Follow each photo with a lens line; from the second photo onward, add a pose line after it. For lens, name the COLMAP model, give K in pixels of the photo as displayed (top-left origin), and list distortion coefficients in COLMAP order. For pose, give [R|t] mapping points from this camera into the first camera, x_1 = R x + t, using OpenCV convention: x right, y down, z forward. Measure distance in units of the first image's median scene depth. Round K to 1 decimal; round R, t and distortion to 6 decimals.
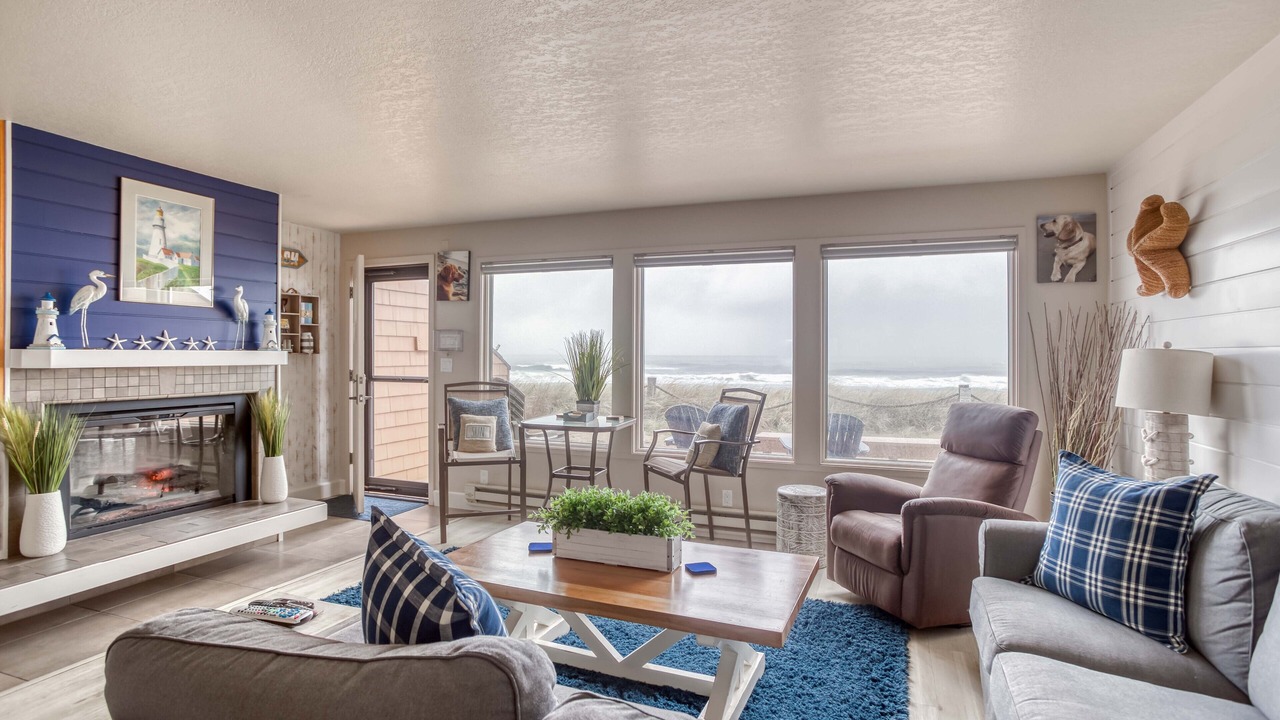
lens RADIAL K [[636.9, 0, 644.5], [0, 636.9, 356.8], [0, 0, 1]] dist [-0.048189, 0.022200]
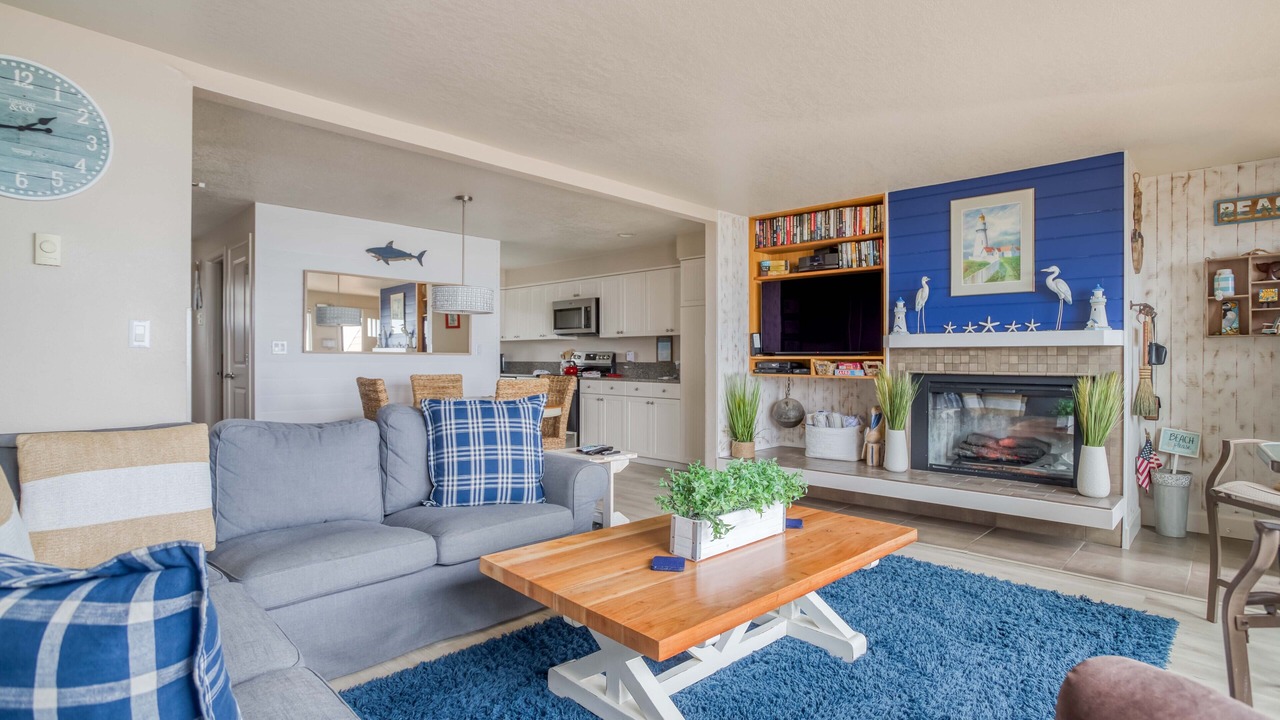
lens RADIAL K [[636.9, 0, 644.5], [0, 636.9, 356.8], [0, 0, 1]] dist [-0.048189, 0.022200]
pose [[-0.386339, -0.015218, -0.922231, 0.560903], [-0.011957, 0.999862, -0.011490, 0.053441], [0.922279, 0.006588, -0.386468, 0.849178]]
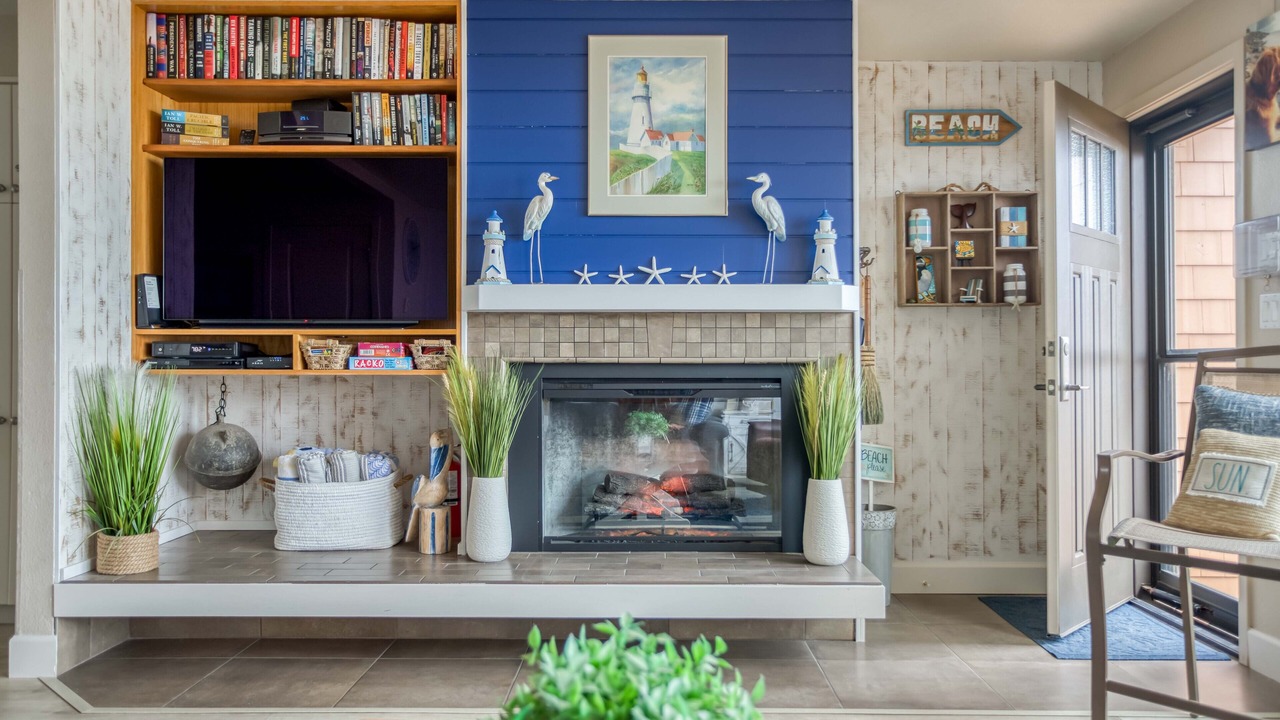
lens RADIAL K [[1004.2, 0, 638.4], [0, 1004.2, 345.8], [0, 0, 1]] dist [-0.000163, 0.009816]
pose [[0.348036, -0.025918, -0.937123, 0.190249], [-0.001119, 0.999606, -0.028062, 0.077205], [0.937480, 0.010815, 0.347870, 0.618662]]
